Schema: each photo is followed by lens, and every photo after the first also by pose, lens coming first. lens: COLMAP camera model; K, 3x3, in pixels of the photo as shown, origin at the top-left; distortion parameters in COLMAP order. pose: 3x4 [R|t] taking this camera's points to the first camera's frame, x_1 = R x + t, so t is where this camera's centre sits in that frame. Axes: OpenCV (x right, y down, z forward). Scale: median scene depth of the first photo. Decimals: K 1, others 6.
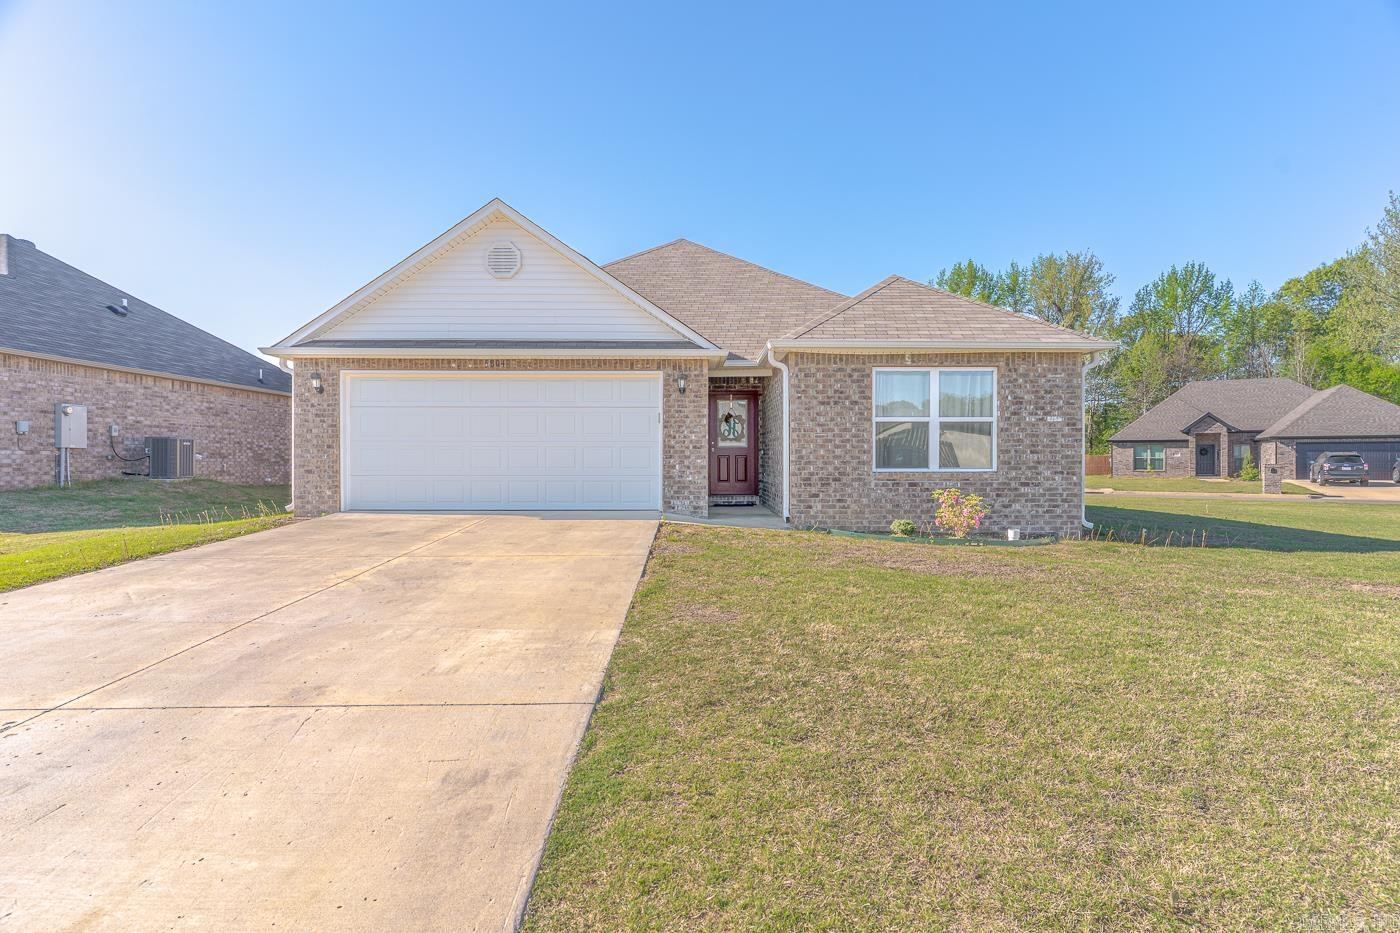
lens RADIAL K [[674.3, 0, 706.9], [0, 674.3, 463.2], [0, 0, 1]] dist [-0.001838, 0.001813]
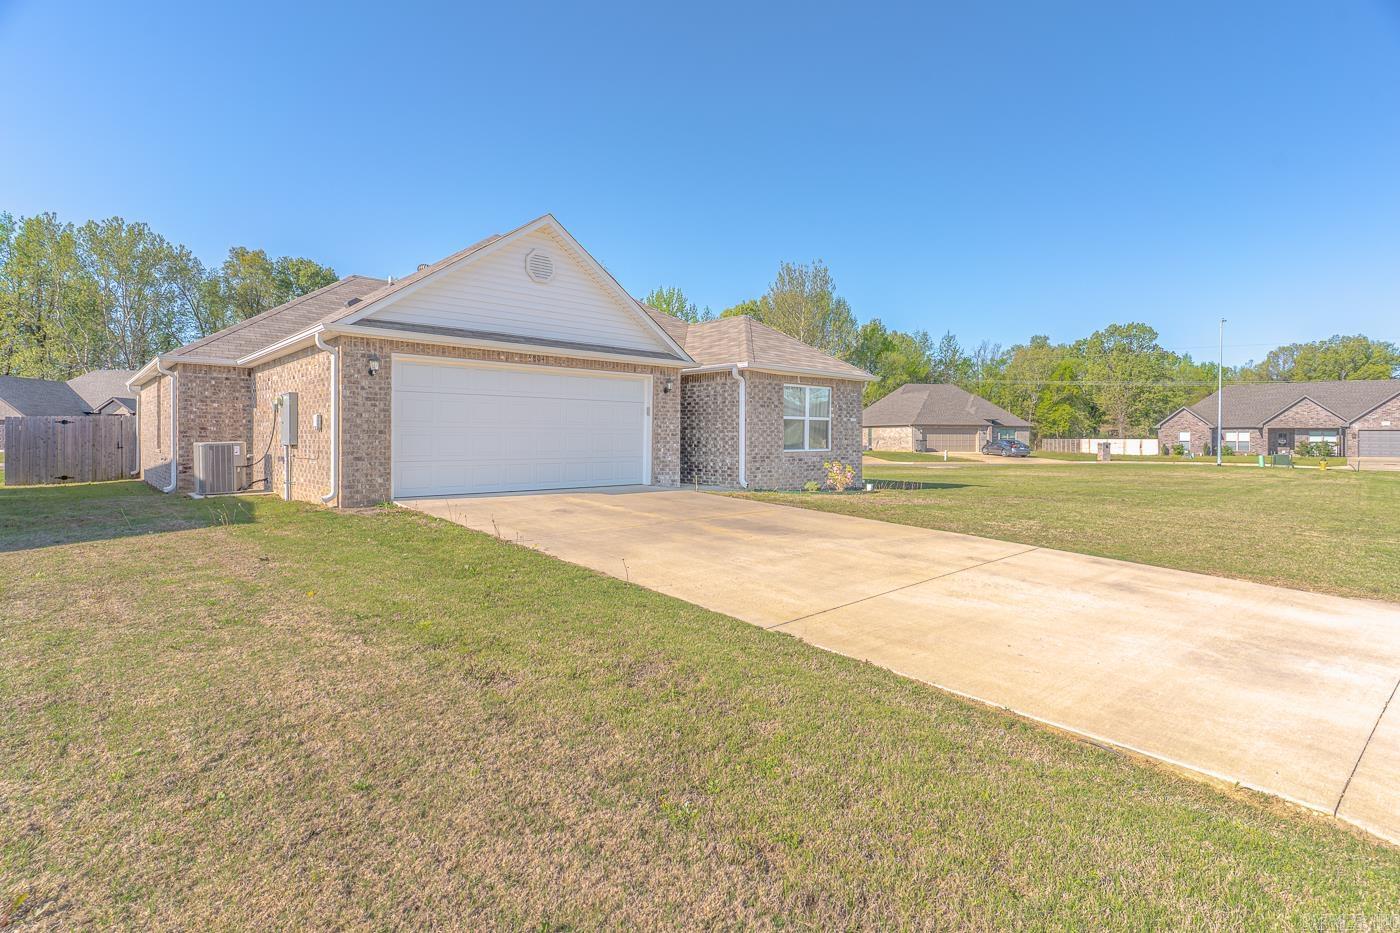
lens RADIAL K [[674.3, 0, 702.7], [0, 674.3, 437.4], [0, 0, 1]] dist [-0.001838, 0.001813]
pose [[0.743419, 0.002654, 0.668821, -0.901402], [0.001040, 0.999986, -0.005124, -0.012438], [-0.668825, 0.004505, 0.743406, -0.011568]]
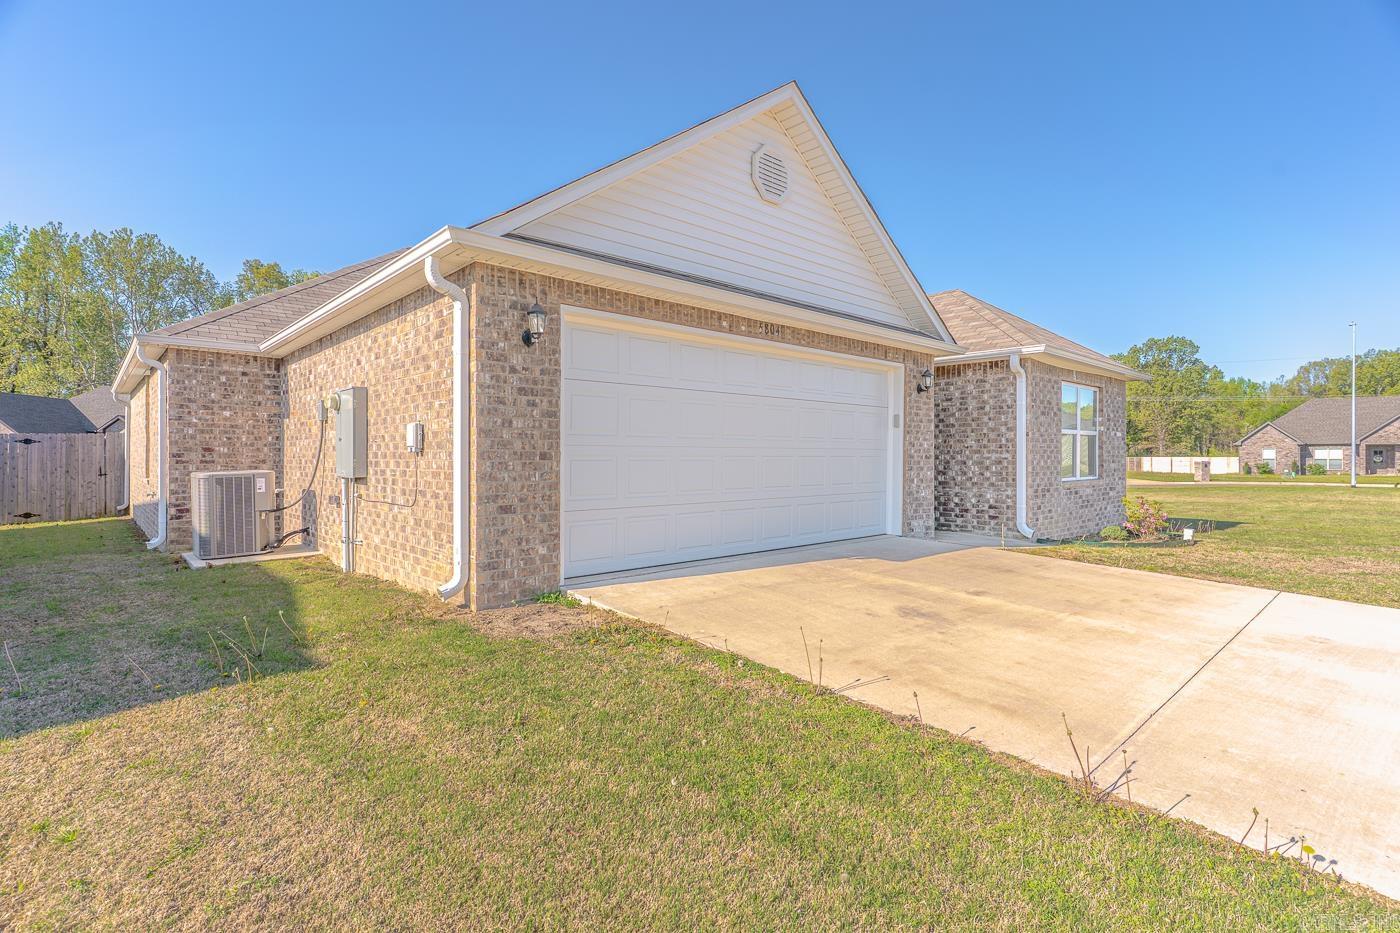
lens RADIAL K [[674.3, 0, 706.7], [0, 674.3, 452.6], [0, 0, 1]] dist [-0.001838, 0.001813]
pose [[0.749430, 0.003773, 0.662073, -0.835741], [0.004035, 0.999939, -0.010266, -0.022970], [-0.662071, 0.010365, 0.749369, 0.580780]]
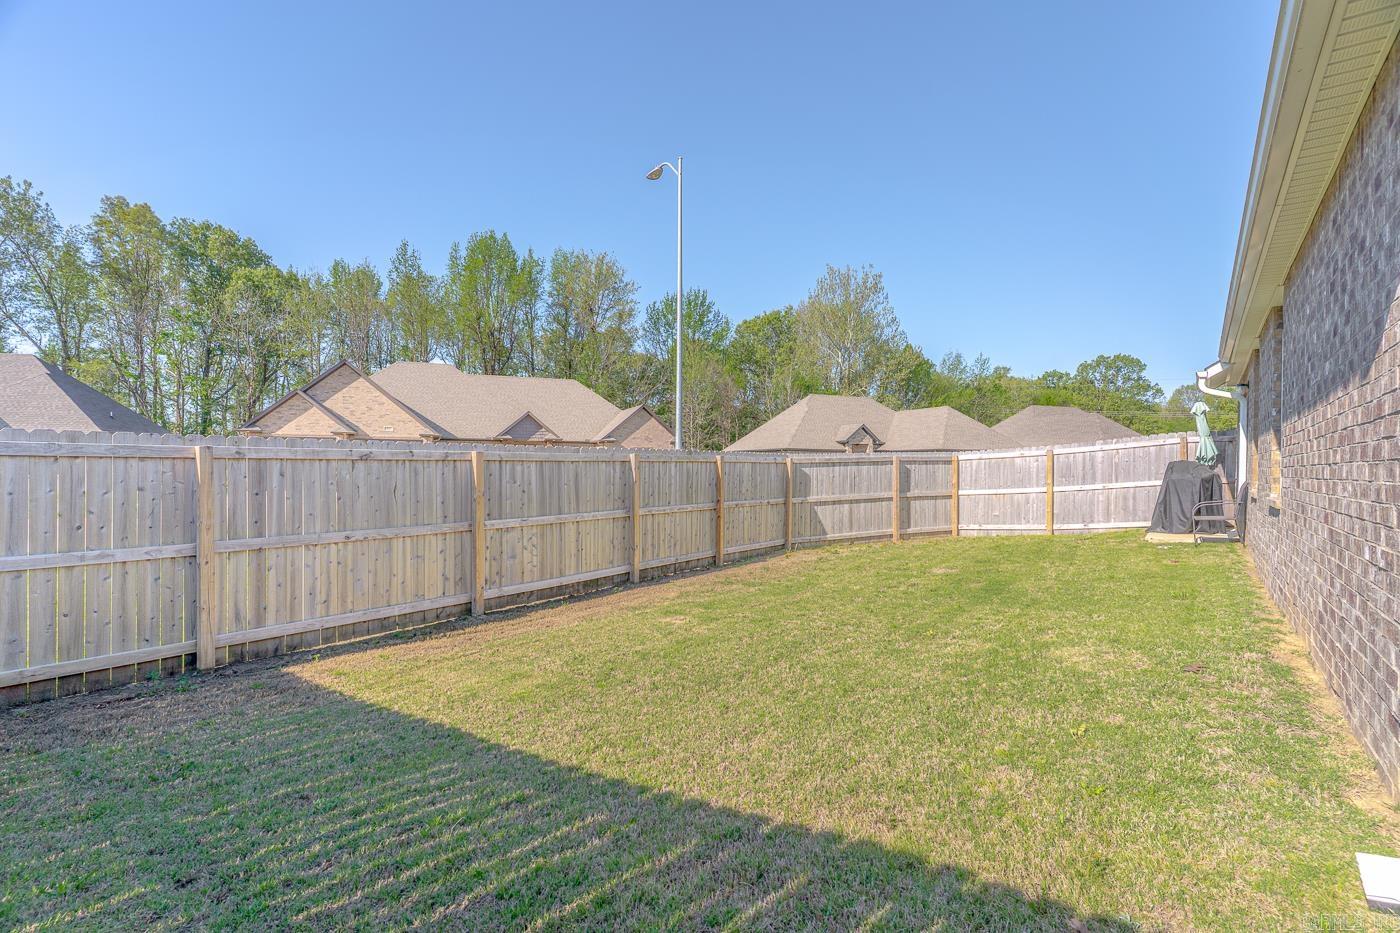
lens RADIAL K [[674.3, 0, 694.1], [0, 674.3, 472.9], [0, 0, 1]] dist [-0.001838, 0.001813]
pose [[0.615356, 0.001815, 0.788248, -1.149755], [0.000785, 0.999995, -0.002915, 0.015857], [-0.788249, 0.002413, 0.615351, 2.792352]]
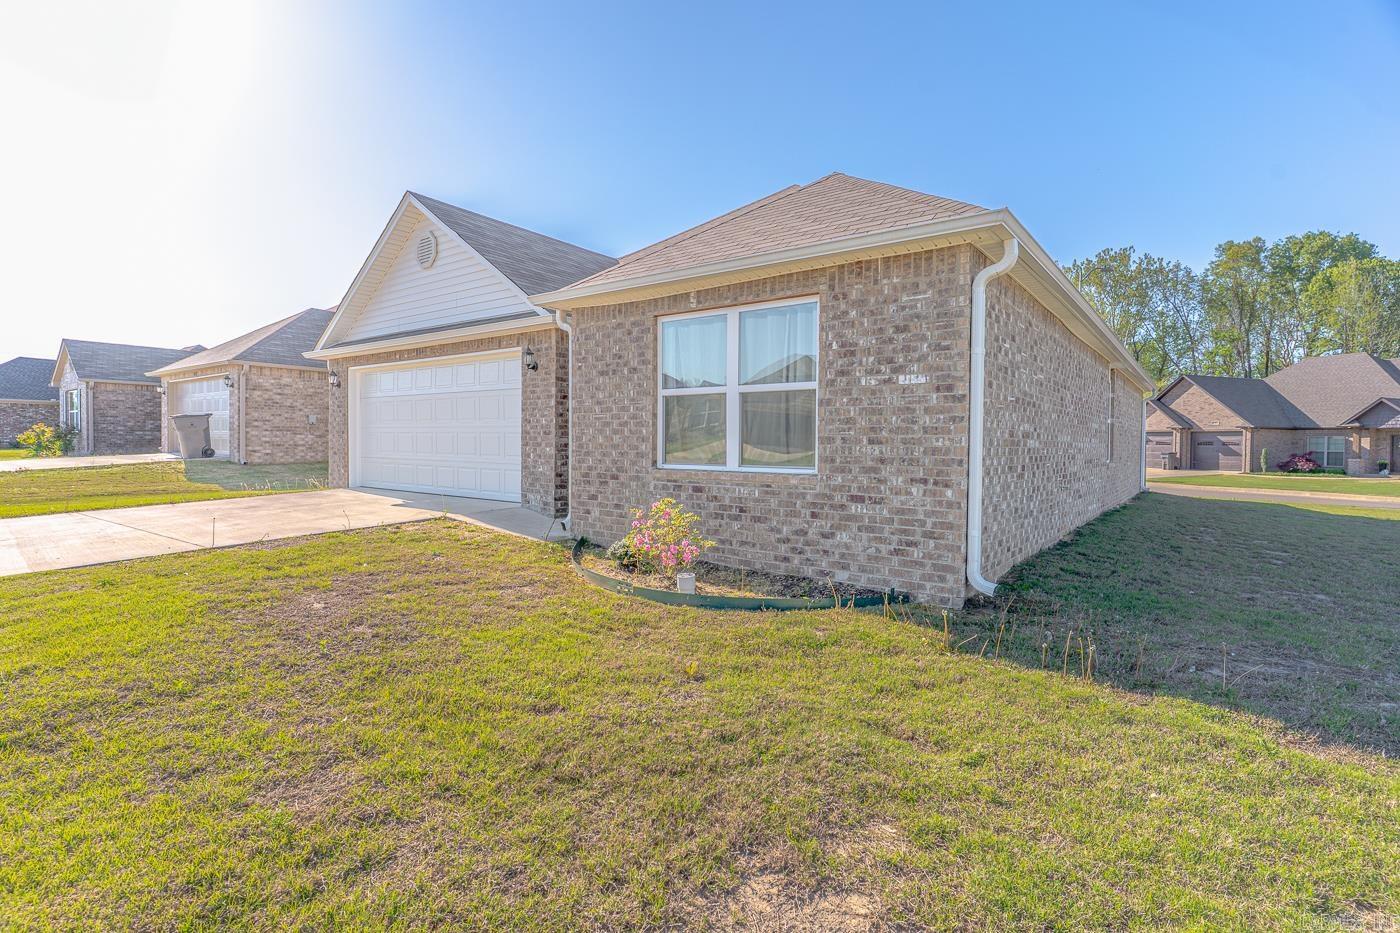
lens RADIAL K [[674.3, 0, 709.0], [0, 674.3, 455.6], [0, 0, 1]] dist [-0.001838, 0.001813]
pose [[0.789061, 0.020570, -0.613970, 0.712435], [-0.015929, 0.999788, 0.013026, -0.009911], [0.614108, -0.000498, 0.789222, 0.482020]]
